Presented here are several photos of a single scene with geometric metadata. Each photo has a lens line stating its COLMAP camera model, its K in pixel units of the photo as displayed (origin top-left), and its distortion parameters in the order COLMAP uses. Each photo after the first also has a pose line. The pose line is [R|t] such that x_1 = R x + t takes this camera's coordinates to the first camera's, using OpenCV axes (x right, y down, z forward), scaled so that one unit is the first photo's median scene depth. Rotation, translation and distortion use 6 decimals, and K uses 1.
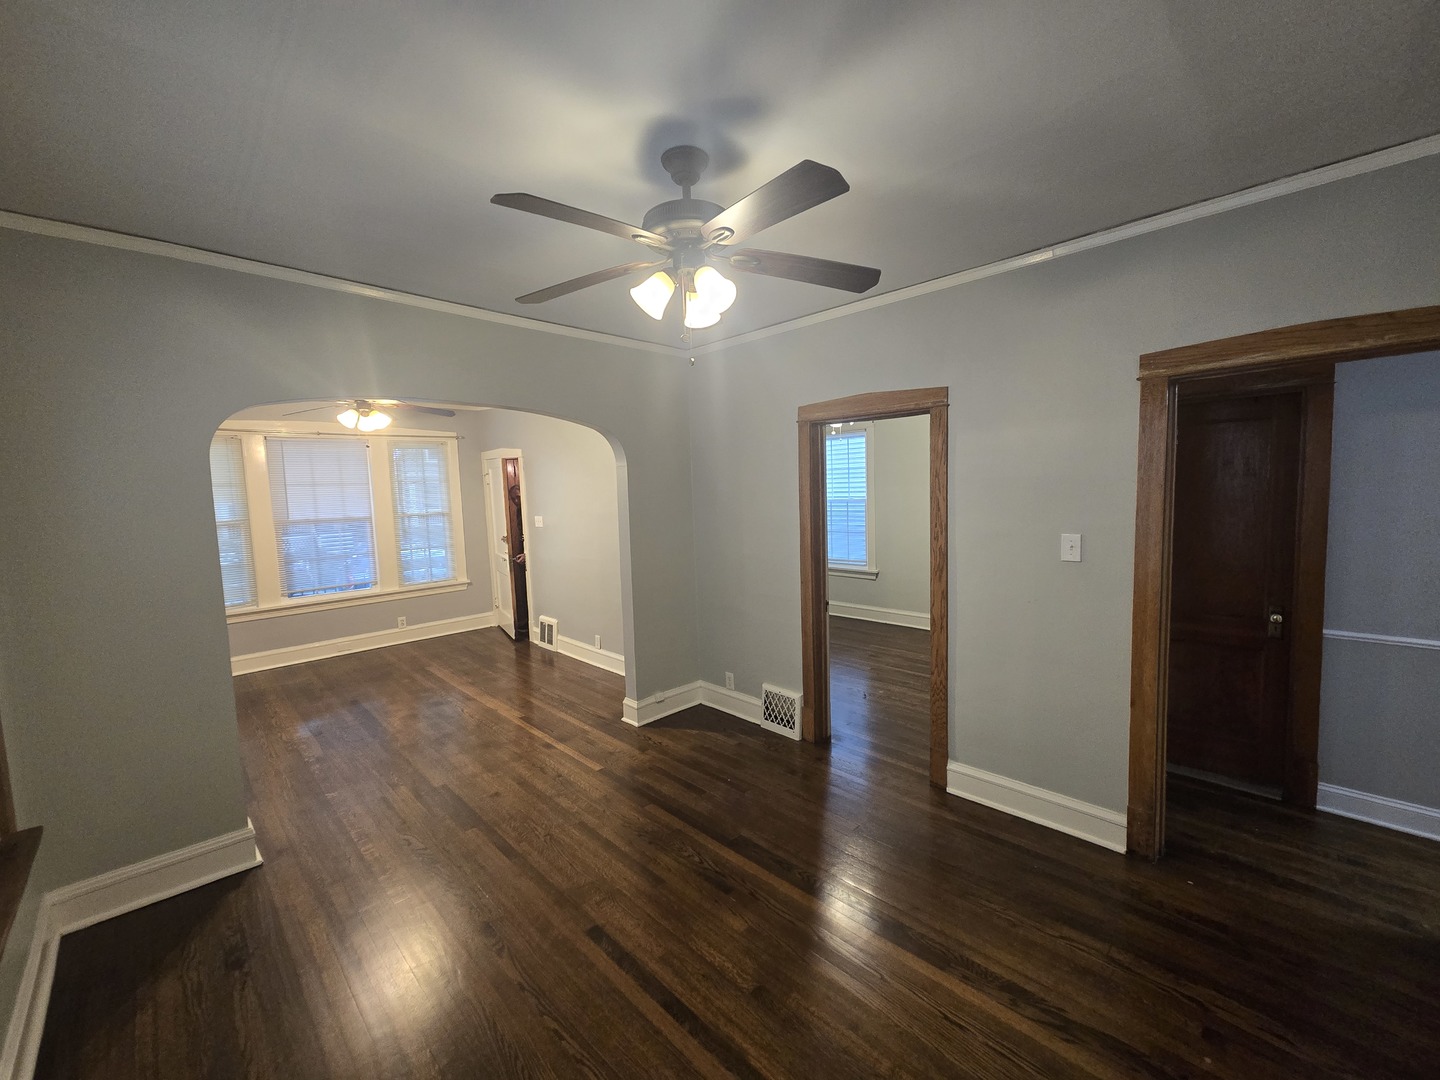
lens RADIAL K [[588.7, 0, 727.5], [0, 588.7, 533.7], [0, 0, 1]] dist [-0.002734, 0.001689]
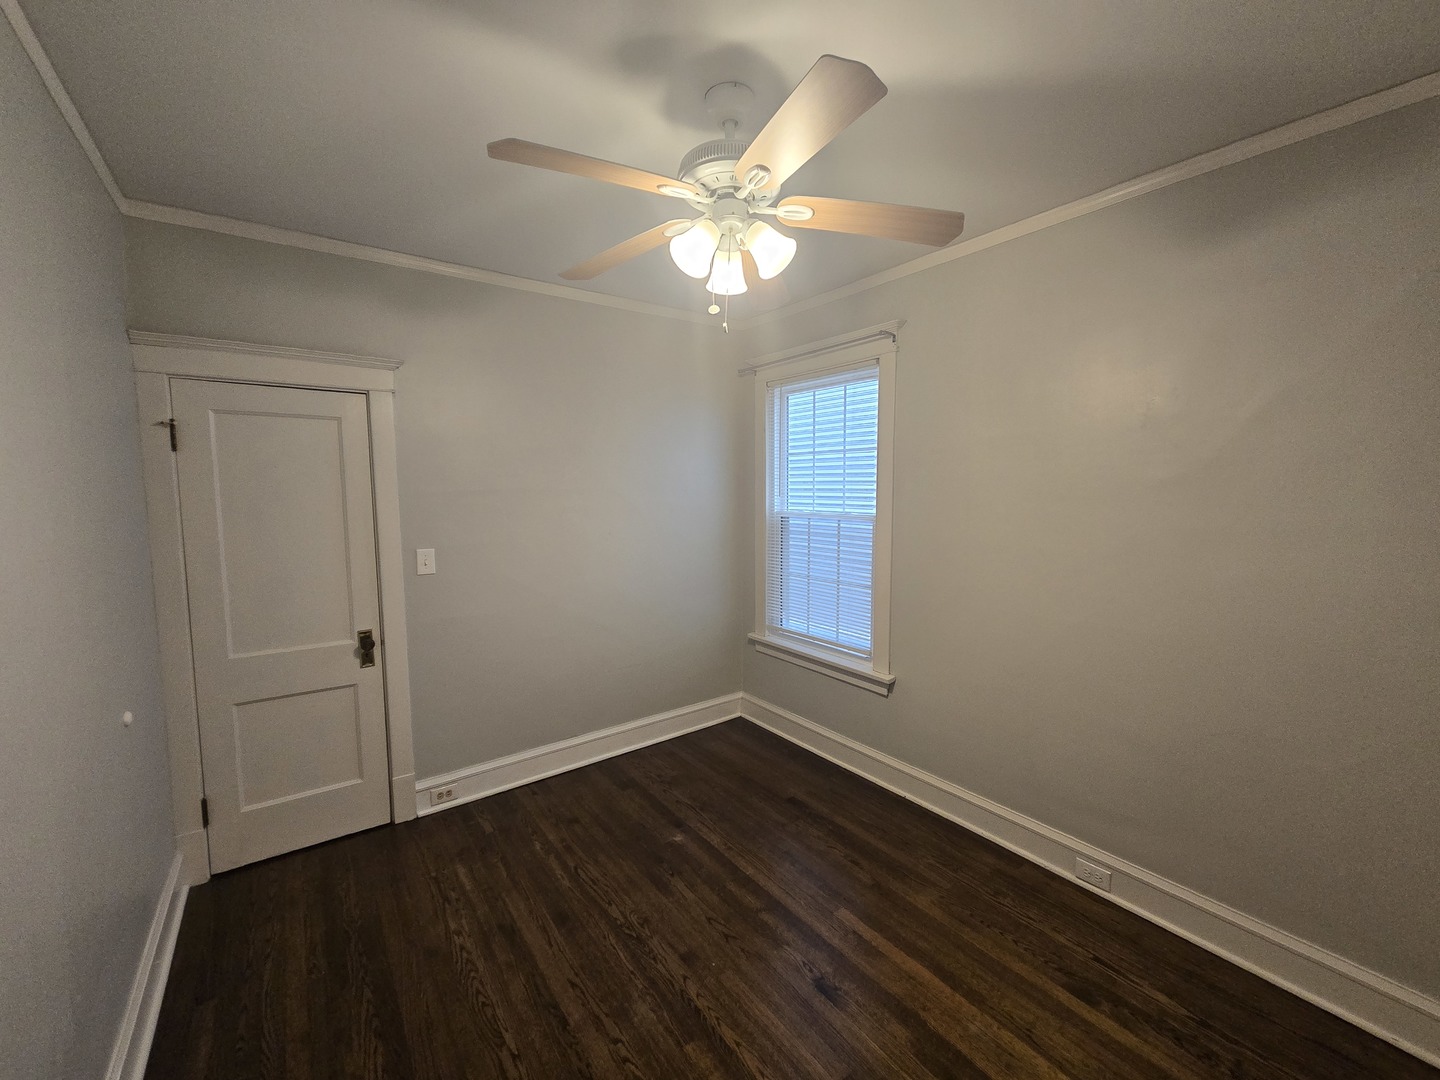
lens RADIAL K [[588.7, 0, 723.9], [0, 588.7, 541.4], [0, 0, 1]] dist [-0.002734, 0.001689]
pose [[0.989961, 0.046619, -0.133434, 0.038844], [-0.042338, 0.998499, 0.034743, -0.011085], [0.134854, -0.028744, 0.990448, 0.114490]]
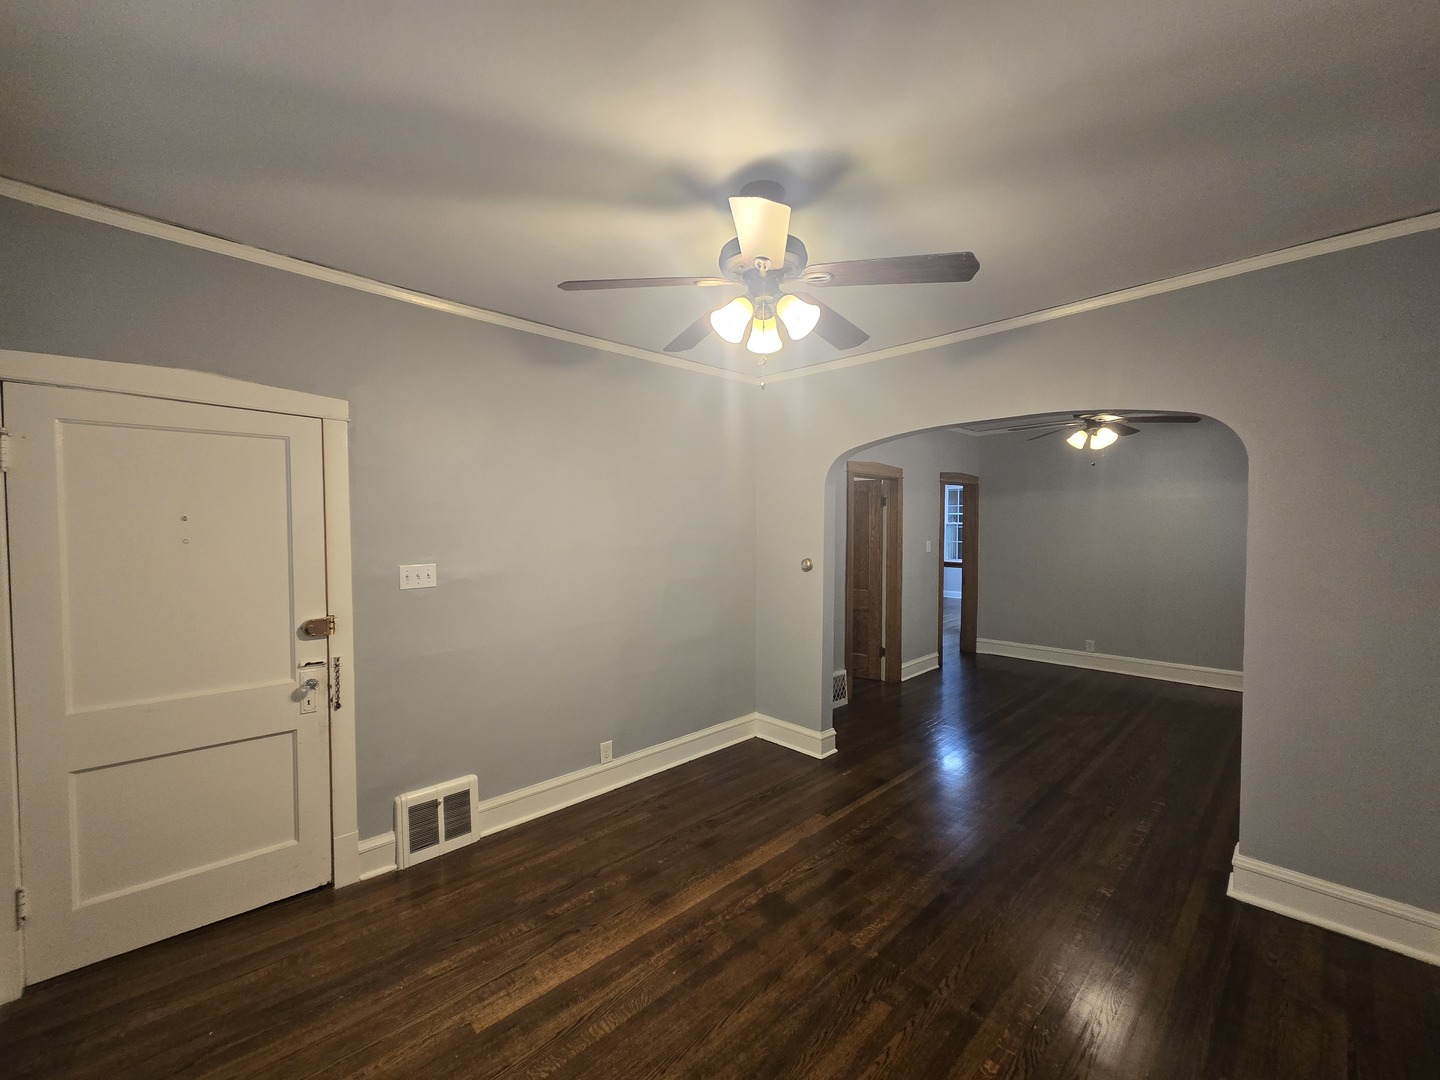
lens RADIAL K [[588.7, 0, 726.8], [0, 588.7, 537.2], [0, 0, 1]] dist [-0.002734, 0.001689]
pose [[0.006685, -0.001585, 0.999976, -1.148448], [0.075836, 0.997120, 0.001073, -0.048660], [-0.997098, 0.075827, 0.006786, 1.151476]]
